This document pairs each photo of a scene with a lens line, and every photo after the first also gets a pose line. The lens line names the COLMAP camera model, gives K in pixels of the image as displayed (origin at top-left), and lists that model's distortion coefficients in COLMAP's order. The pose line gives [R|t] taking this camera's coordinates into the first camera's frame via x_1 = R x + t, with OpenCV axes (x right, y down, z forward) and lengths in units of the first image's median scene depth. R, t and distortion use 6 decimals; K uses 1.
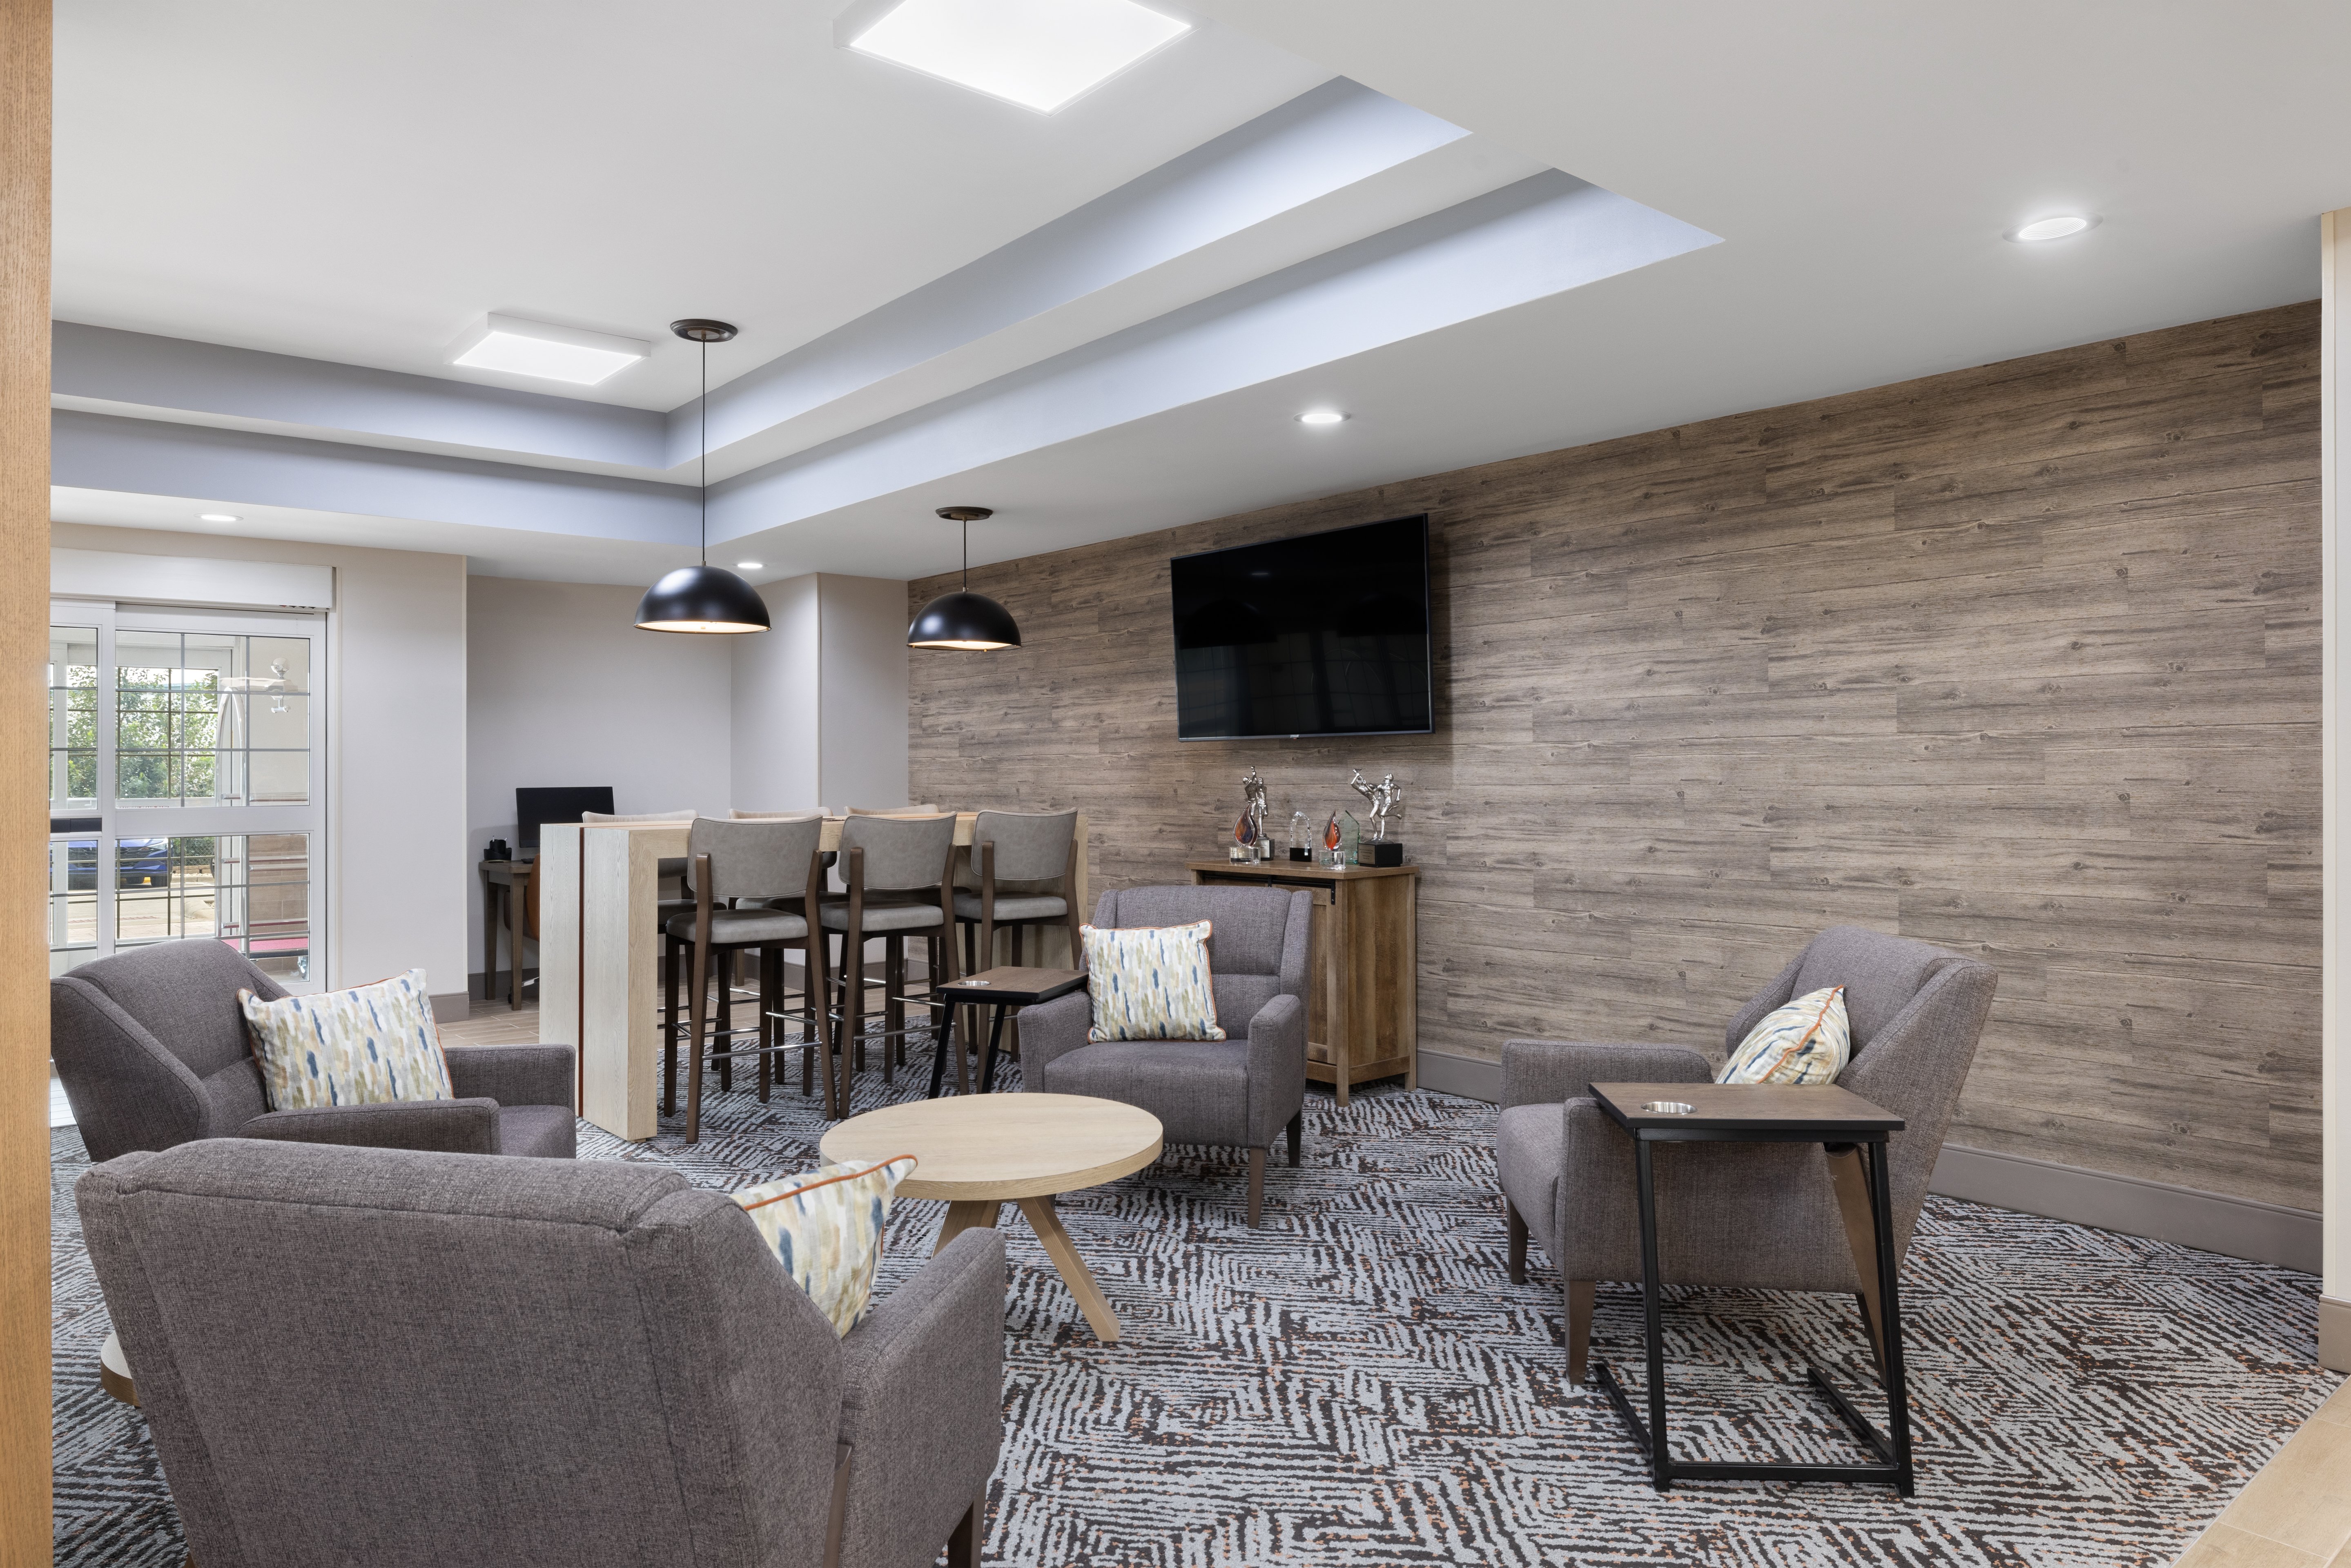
lens RADIAL K [[1475.2, 0, 1178.8], [0, 1475.2, 775.3], [0, 0, 1]] dist [-0.011921, -0.000566]
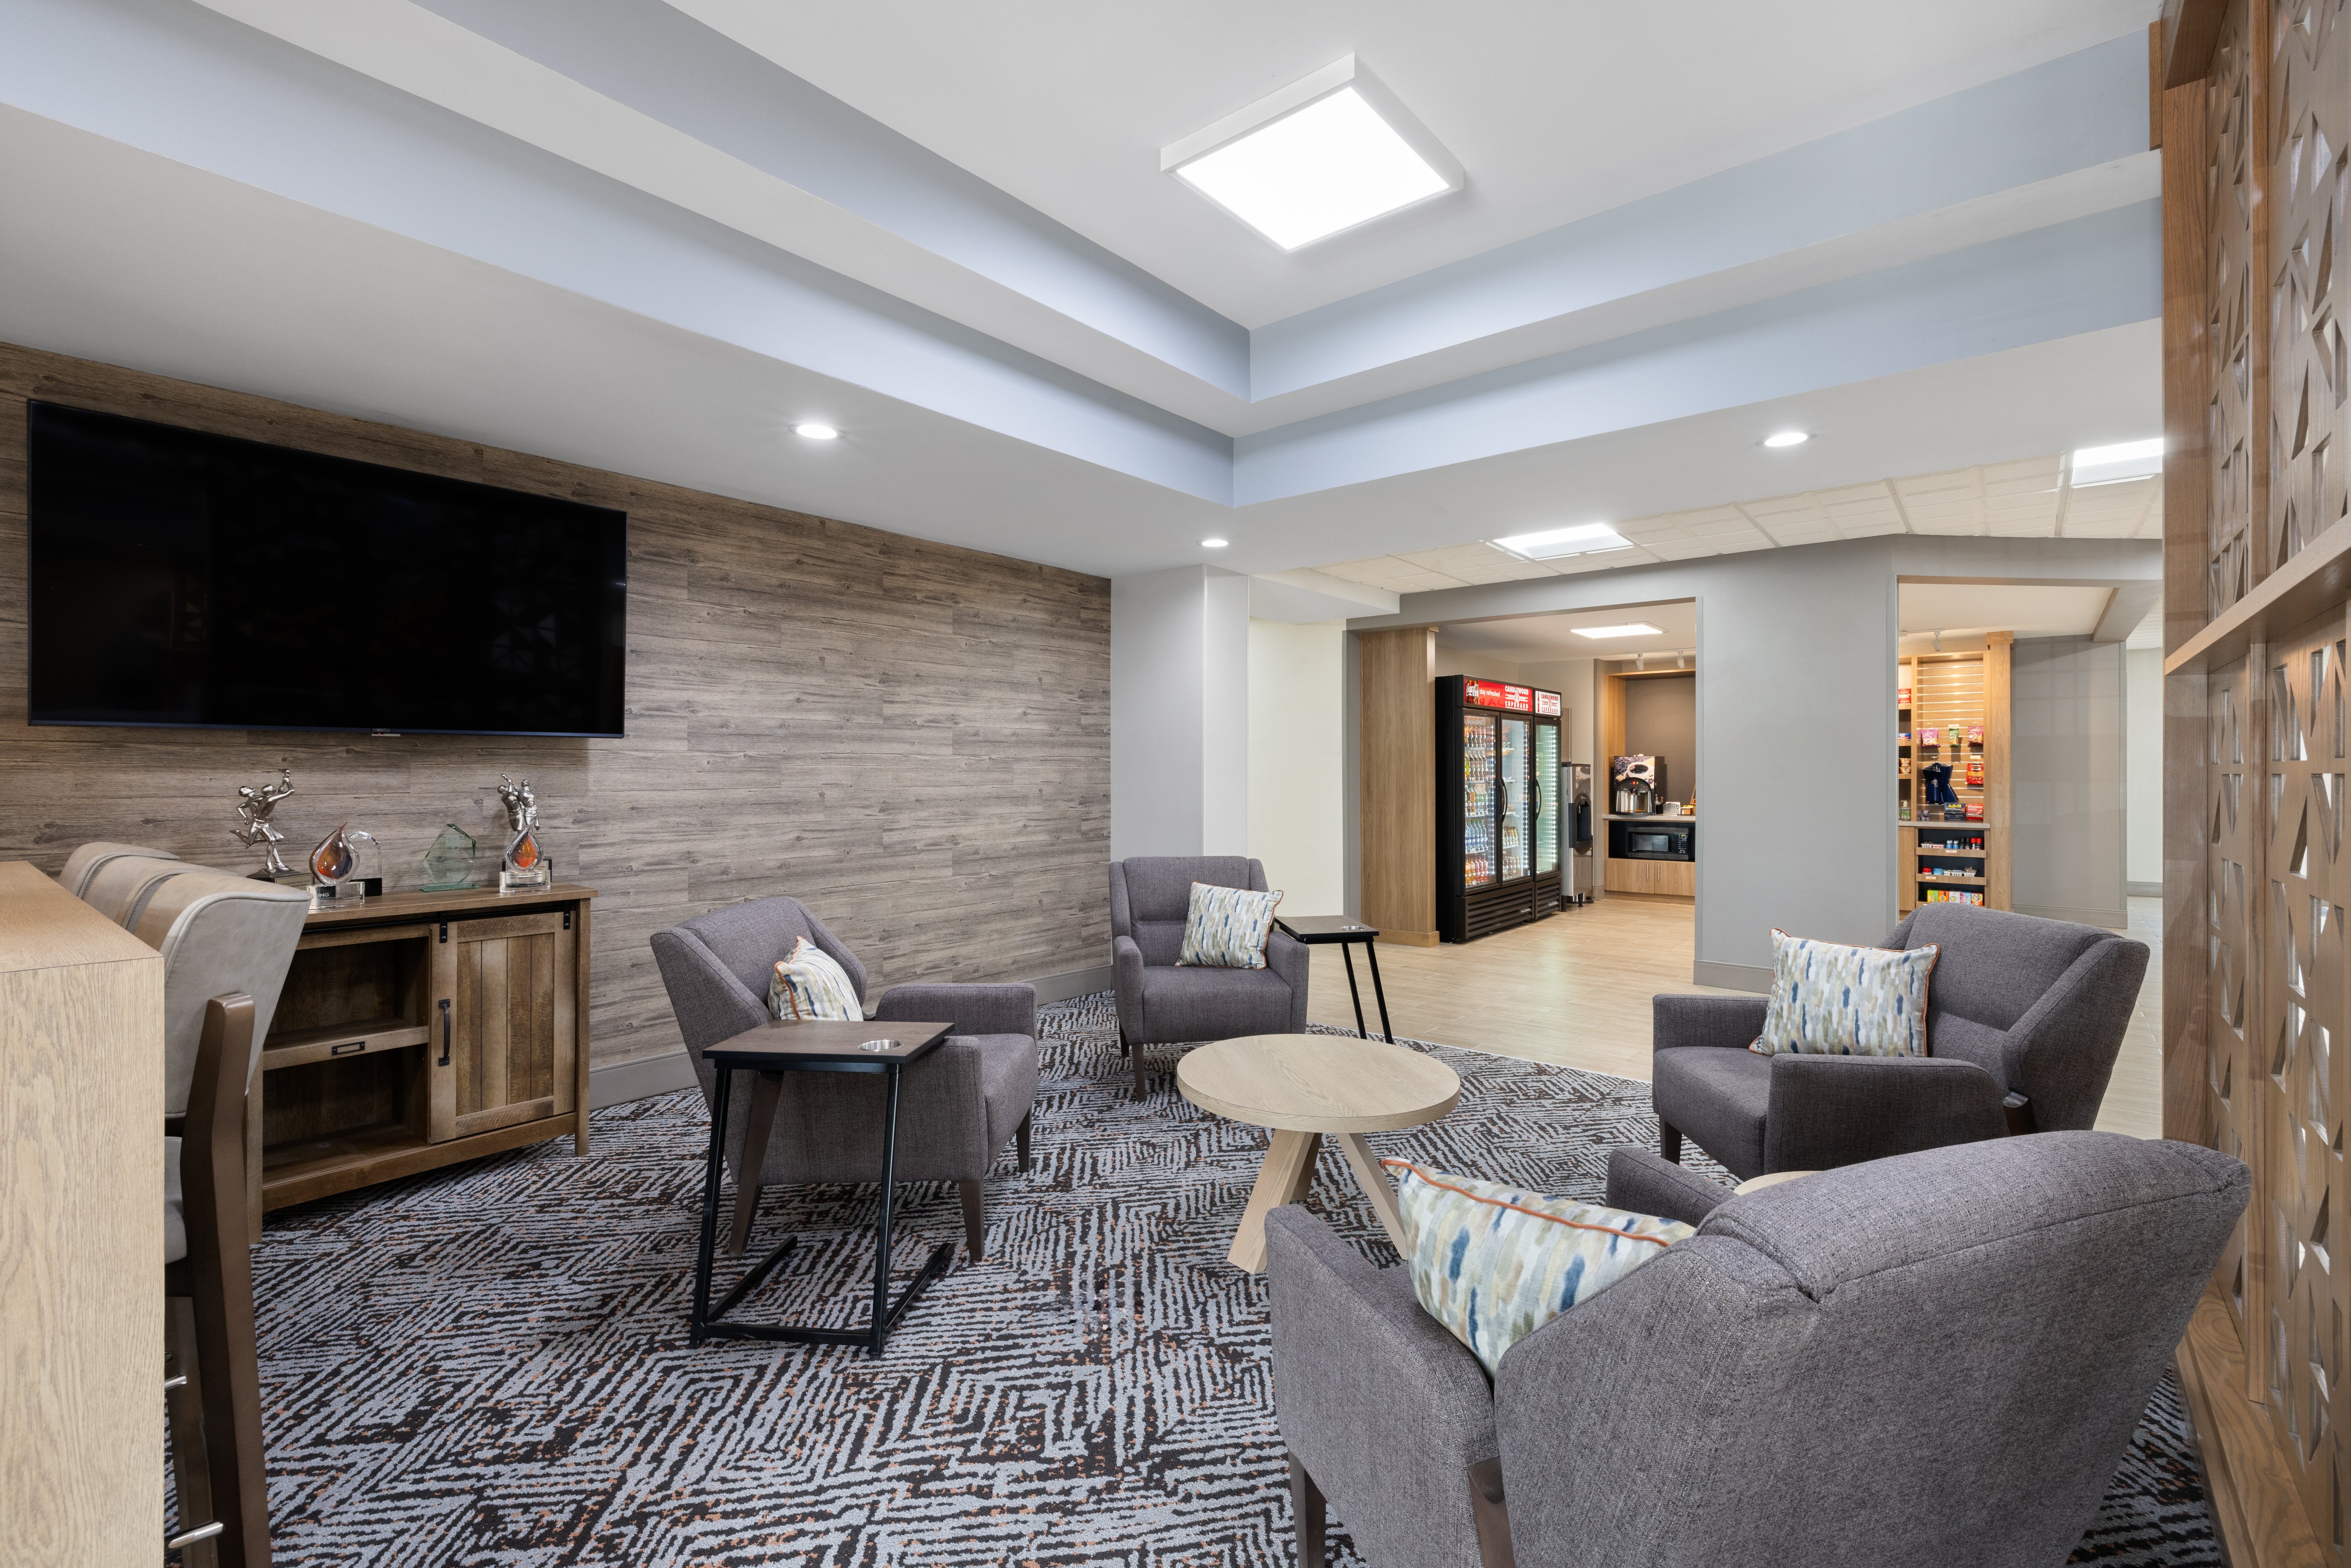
lens RADIAL K [[1033.0, 0, 1180.4], [0, 1033.0, 780.3], [0, 0, 1]] dist [0.004555, 0.000210]
pose [[-0.177096, 0.005071, 0.984181, -0.632133], [0.009441, 0.999949, -0.003454, 0.006107], [-0.984148, 0.008680, -0.177135, 0.846154]]
